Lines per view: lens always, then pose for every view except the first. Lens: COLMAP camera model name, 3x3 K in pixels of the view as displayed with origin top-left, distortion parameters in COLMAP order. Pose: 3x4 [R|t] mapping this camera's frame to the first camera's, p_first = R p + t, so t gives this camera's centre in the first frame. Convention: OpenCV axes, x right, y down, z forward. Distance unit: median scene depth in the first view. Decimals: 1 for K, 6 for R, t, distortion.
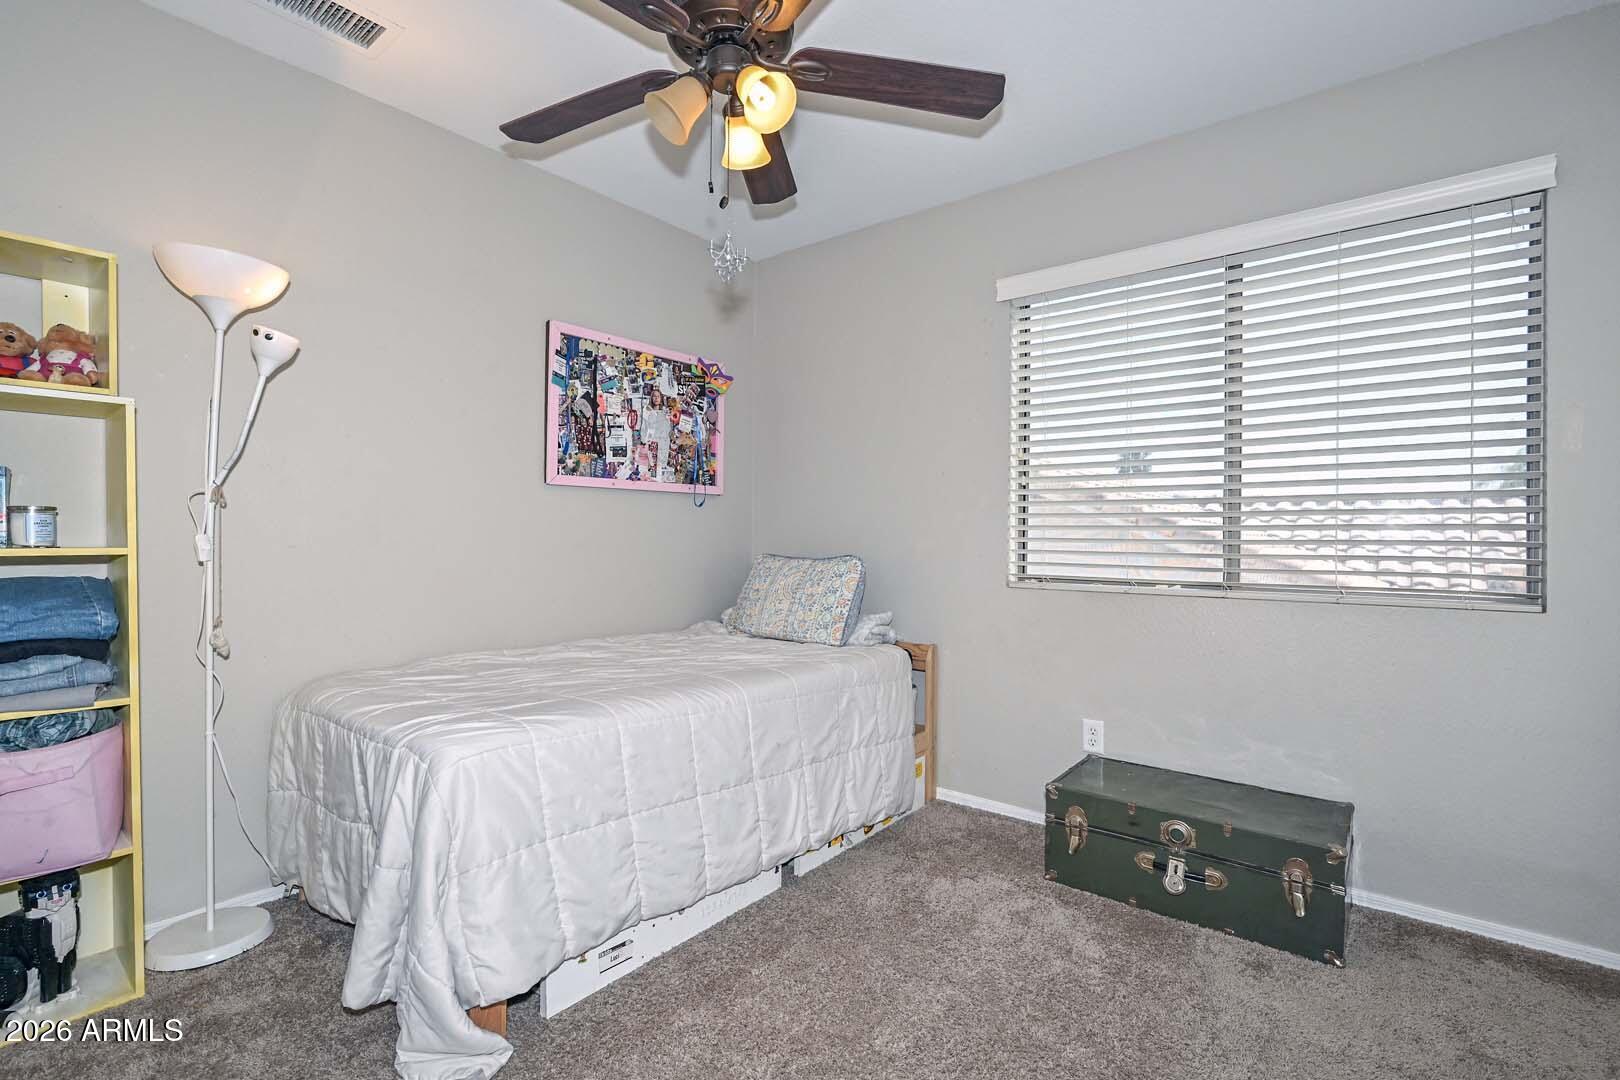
lens RADIAL K [[810.4, 0, 819.7], [0, 810.4, 538.8], [0, 0, 1]] dist [0.010575, 0.000314]
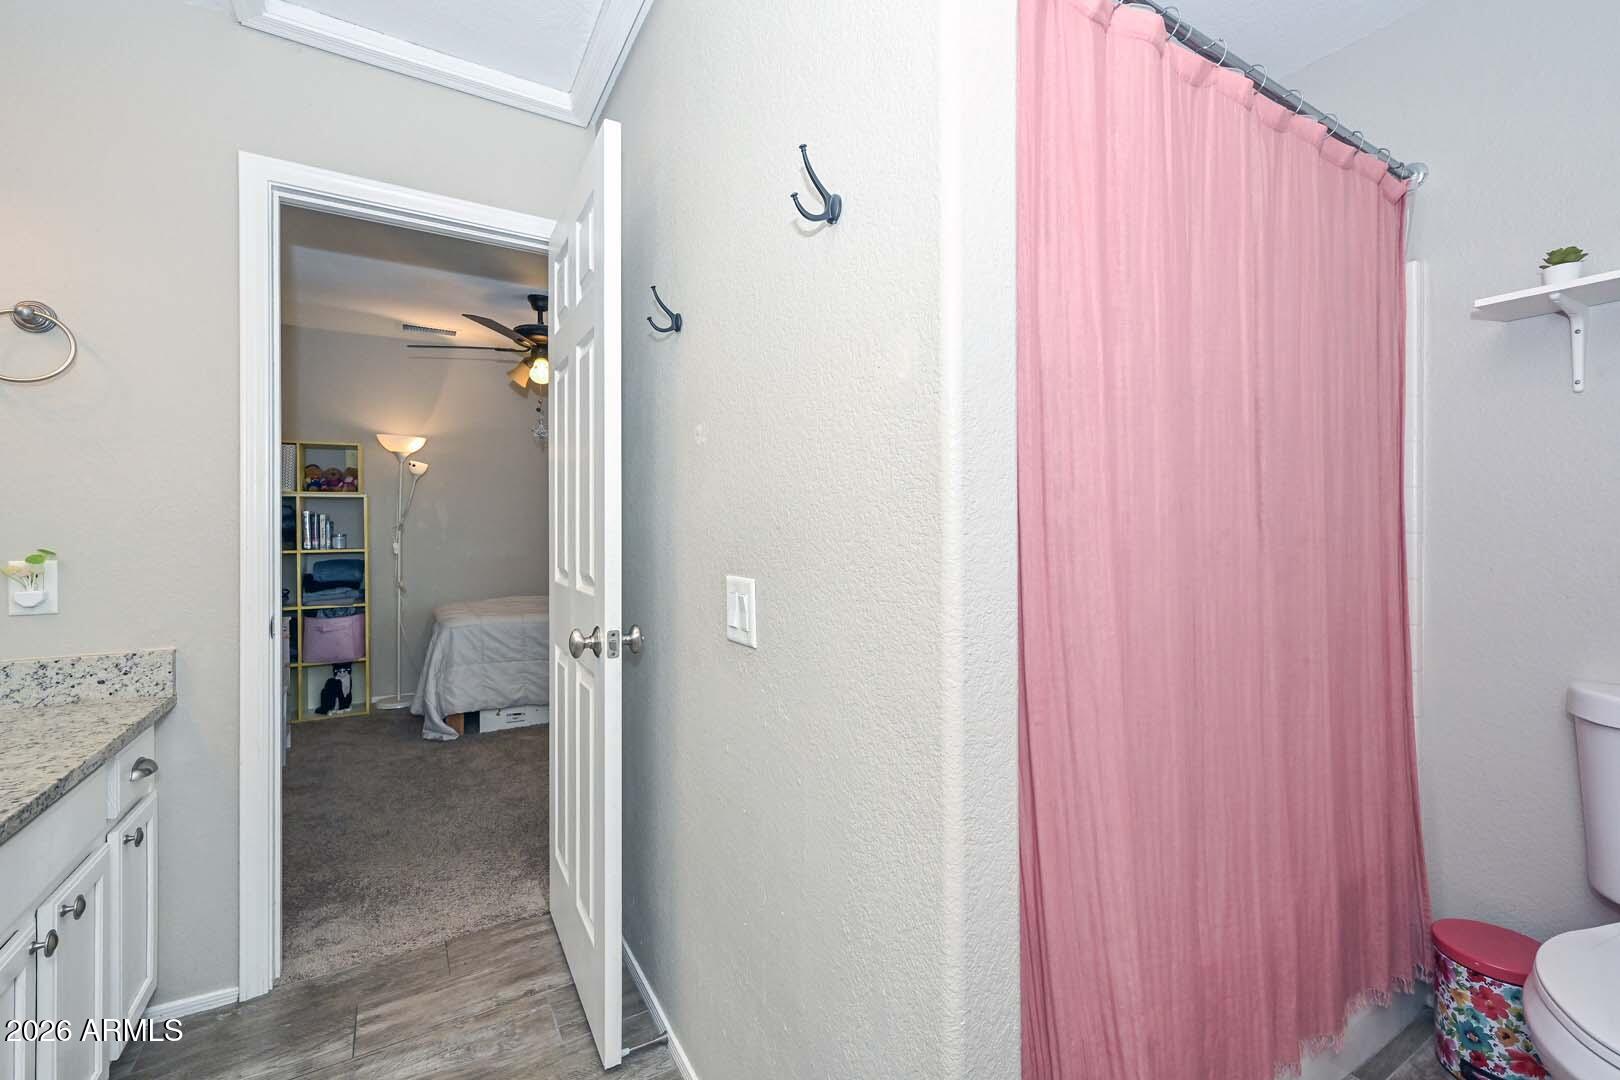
lens RADIAL K [[678.5, 0, 804.6], [0, 678.5, 528.0], [0, 0, 1]] dist [0.010250, 0.000382]
pose [[0.944706, -0.010560, -0.327750, 1.317759], [0.008320, 0.999931, -0.008236, -0.028100], [0.327814, 0.005054, 0.944729, -0.687736]]
